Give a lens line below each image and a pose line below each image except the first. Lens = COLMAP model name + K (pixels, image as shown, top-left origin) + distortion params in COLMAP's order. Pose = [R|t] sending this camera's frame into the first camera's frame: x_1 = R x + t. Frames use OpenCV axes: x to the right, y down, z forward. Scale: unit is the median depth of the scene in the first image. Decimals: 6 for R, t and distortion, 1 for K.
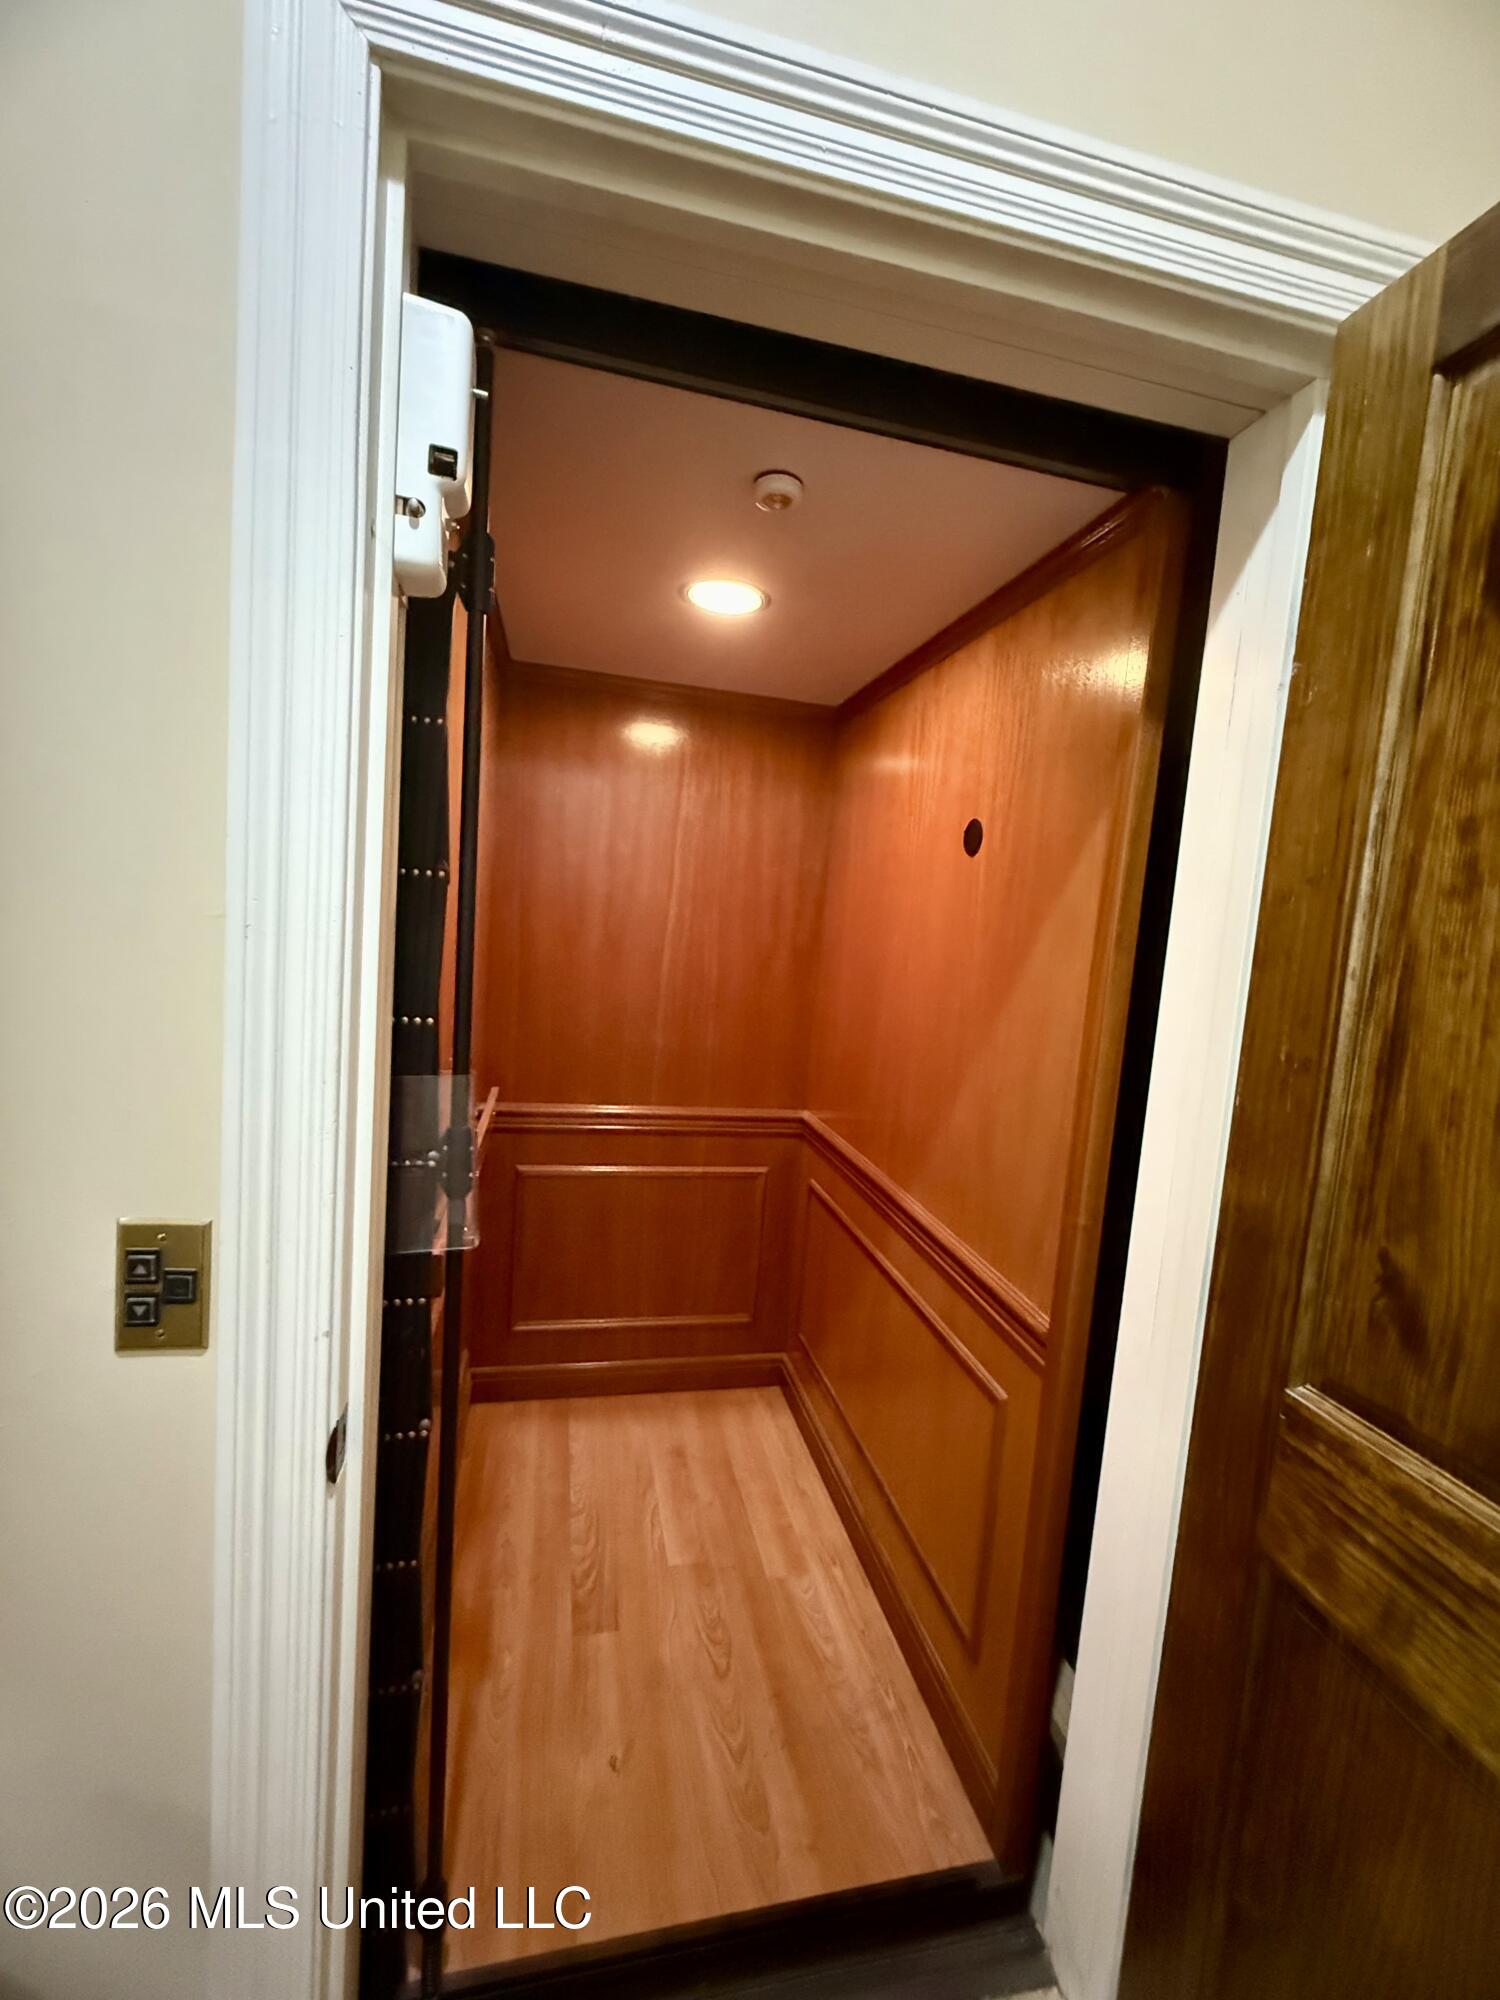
lens RADIAL K [[812.0, 0, 748.1], [0, 812.0, 996.5], [0, 0, 1]] dist [0.000773, -0.000581]
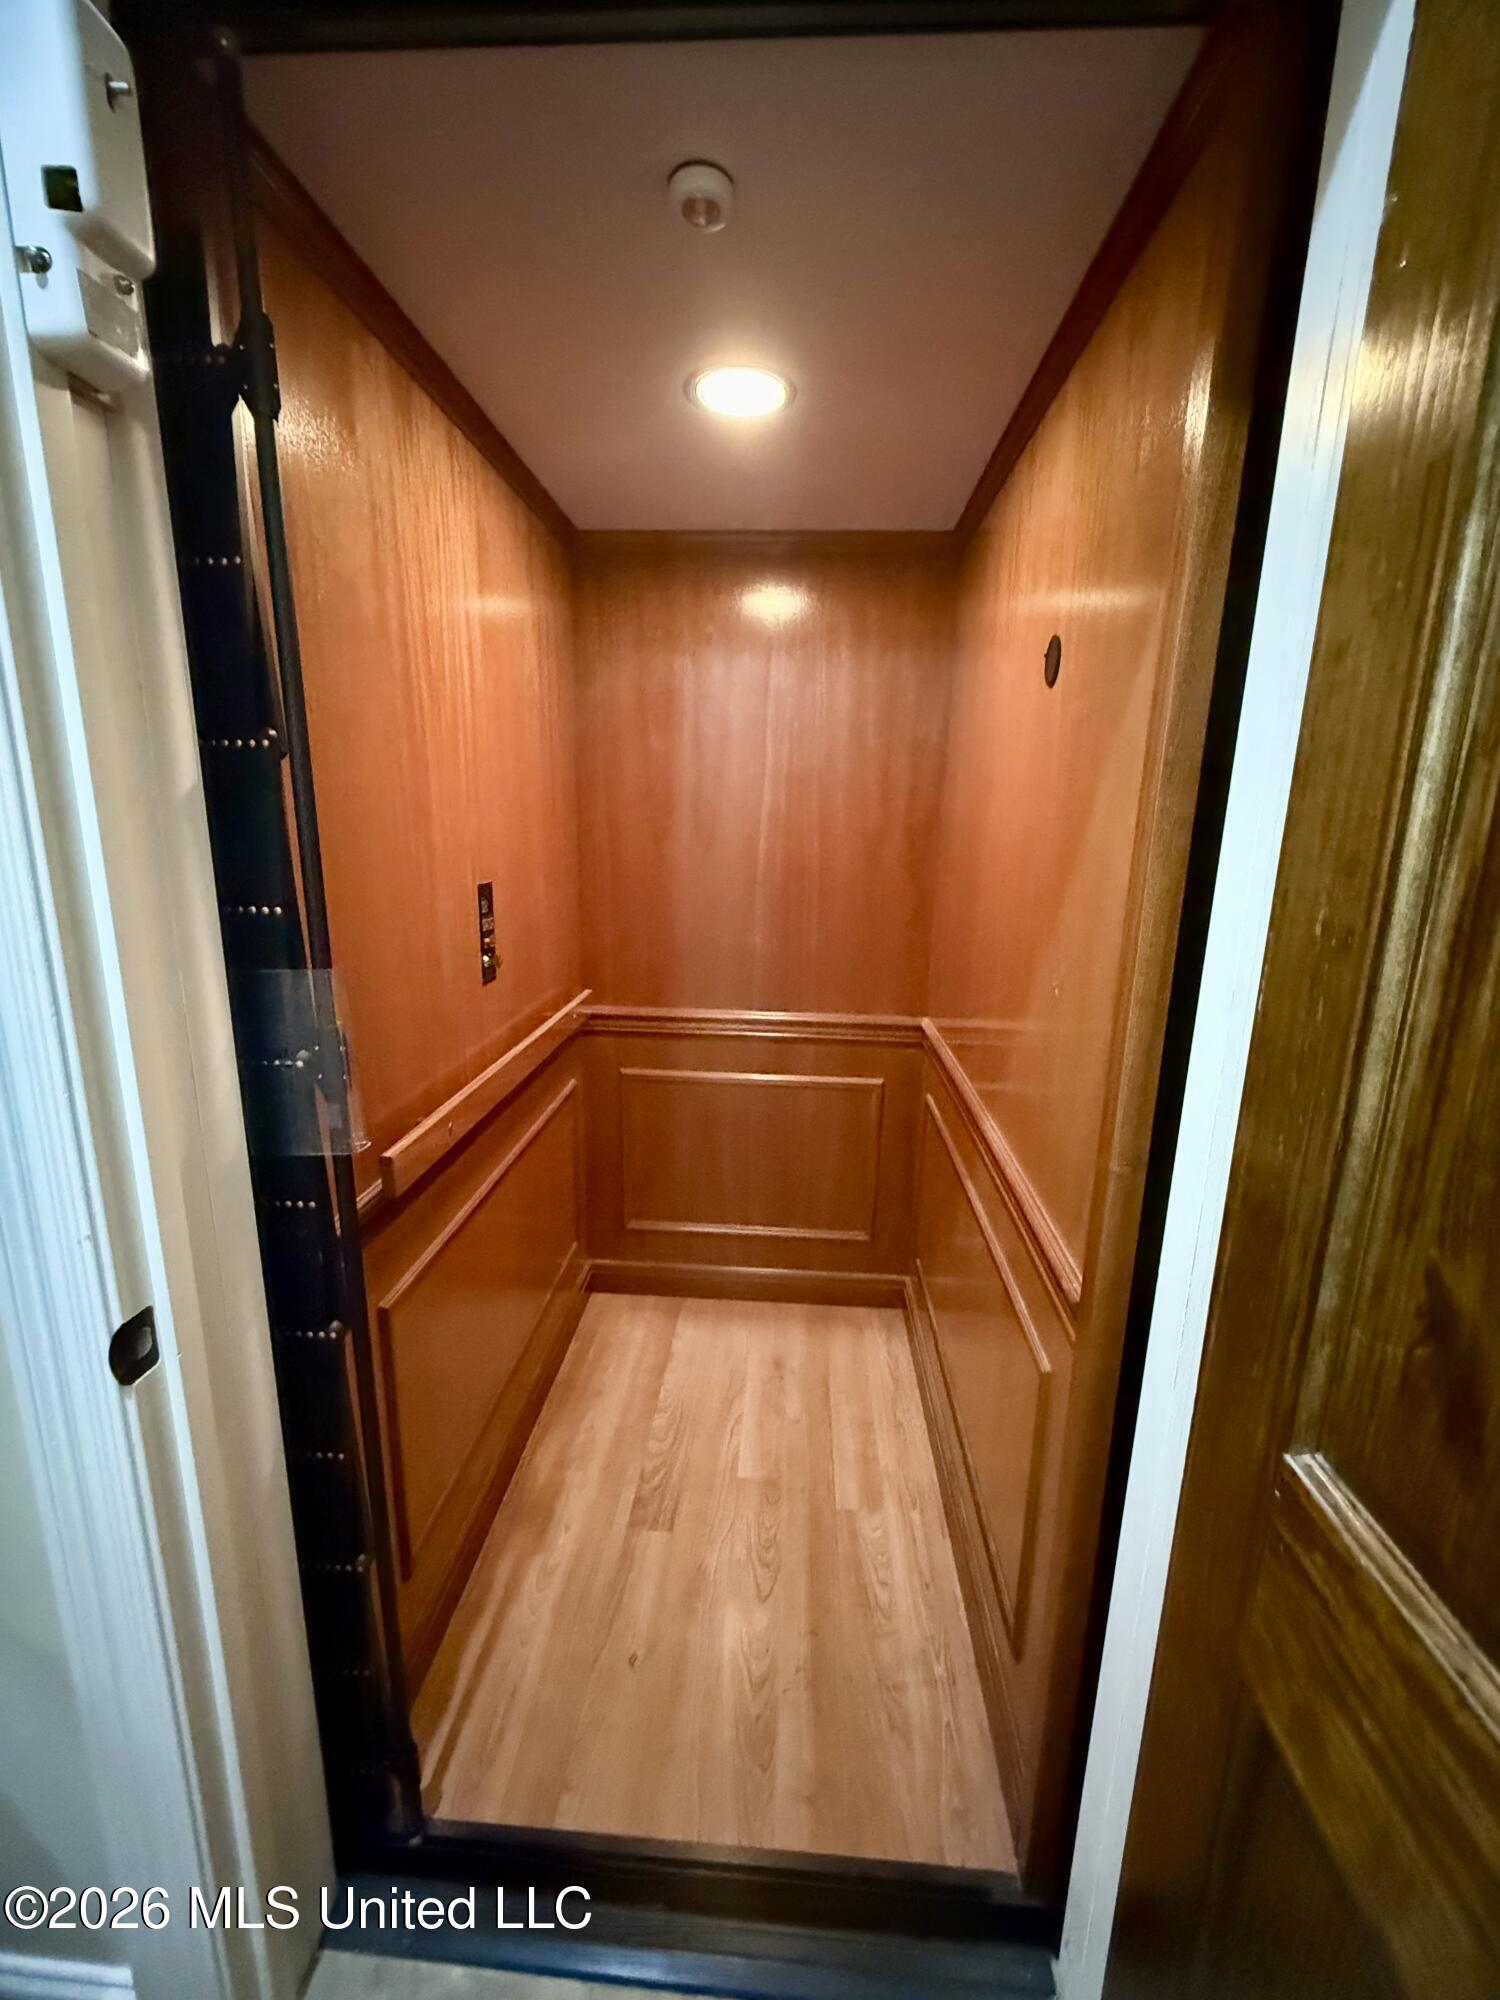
lens RADIAL K [[812.0, 0, 748.3], [0, 812.0, 996.2], [0, 0, 1]] dist [0.000773, -0.000581]
pose [[0.957199, 0.005069, -0.289385, 0.225618], [0.027462, 0.993745, 0.108242, 0.024847], [0.288124, -0.111556, 0.951073, 0.161962]]
